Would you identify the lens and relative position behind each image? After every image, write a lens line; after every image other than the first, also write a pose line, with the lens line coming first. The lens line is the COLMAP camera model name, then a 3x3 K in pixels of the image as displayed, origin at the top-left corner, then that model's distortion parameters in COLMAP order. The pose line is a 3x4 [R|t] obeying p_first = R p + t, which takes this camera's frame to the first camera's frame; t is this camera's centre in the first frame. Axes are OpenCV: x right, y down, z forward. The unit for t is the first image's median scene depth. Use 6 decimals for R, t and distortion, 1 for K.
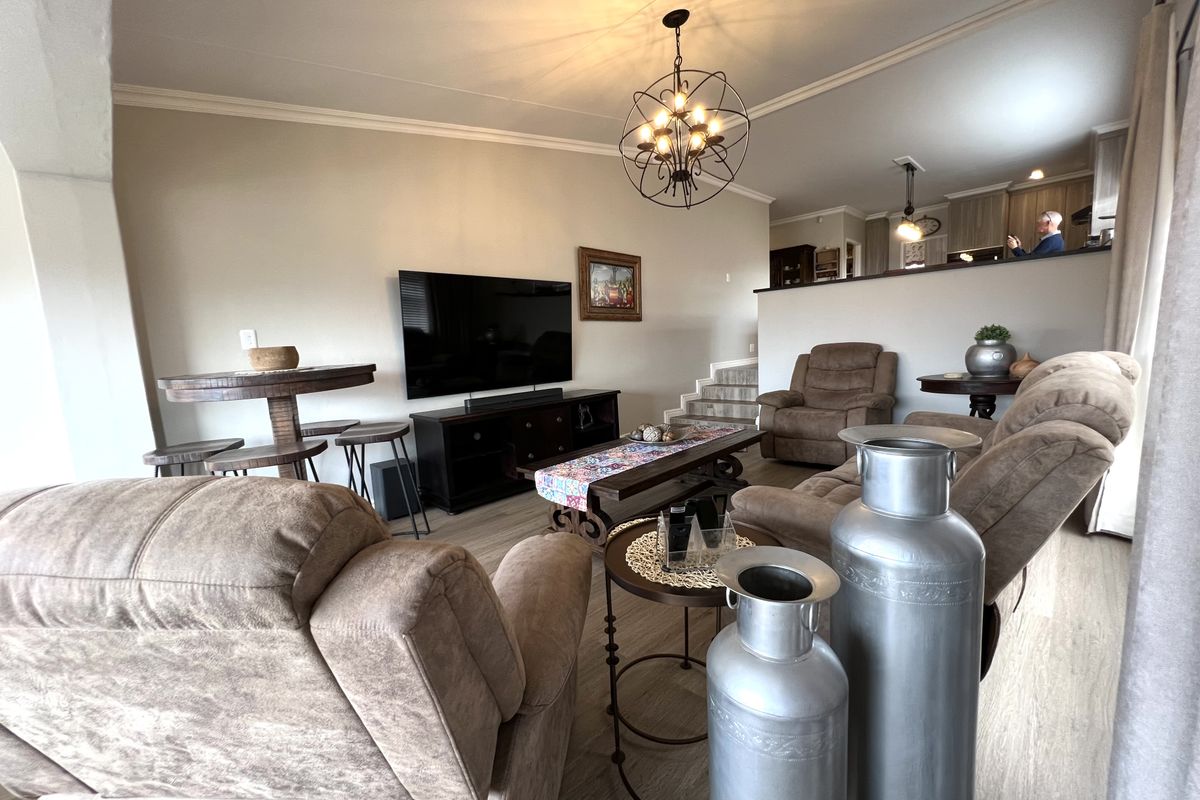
lens RADIAL K [[477.2, 0, 602.6], [0, 477.2, 404.2], [0, 0, 1]] dist [-0.008231, 0.000253]
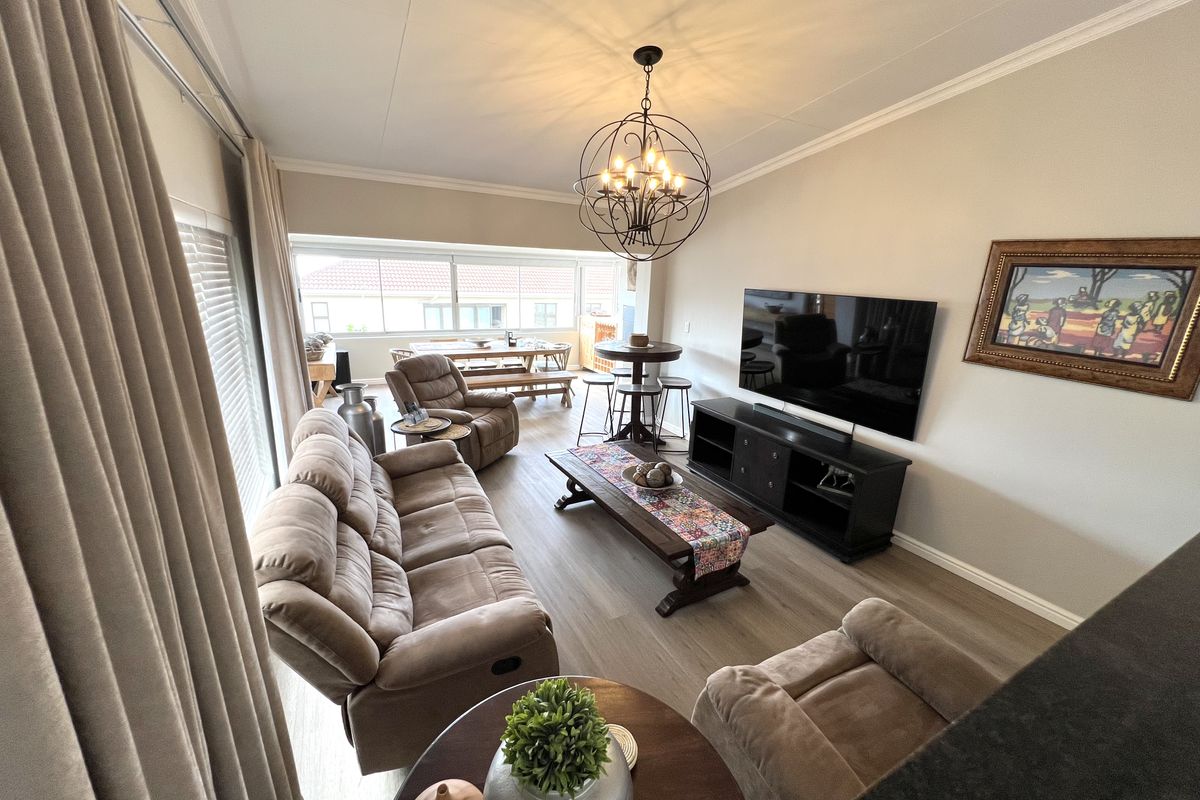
lens RADIAL K [[477.2, 0, 602.6], [0, 477.2, 404.2], [0, 0, 1]] dist [-0.008231, 0.000253]
pose [[-0.285363, 0.292702, -0.912630, 0.718031], [-0.153288, 0.926027, 0.344929, -0.285622], [0.946082, 0.238325, -0.219386, 0.757819]]
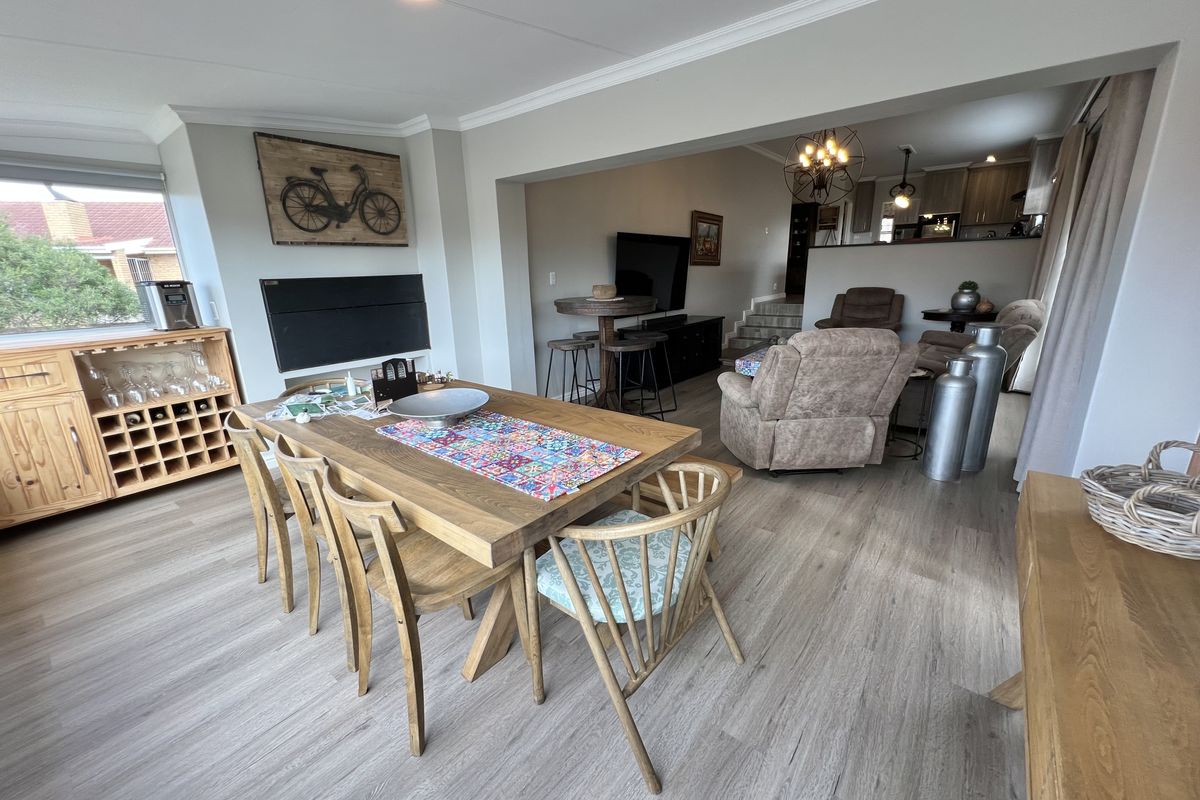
lens RADIAL K [[477.2, 0, 602.6], [0, 477.2, 404.2], [0, 0, 1]] dist [-0.008231, 0.000253]
pose [[0.992876, -0.003784, 0.119096, -0.500651], [-0.013048, 0.990032, 0.140239, 0.036736], [-0.118440, -0.140794, 0.982929, -0.421622]]
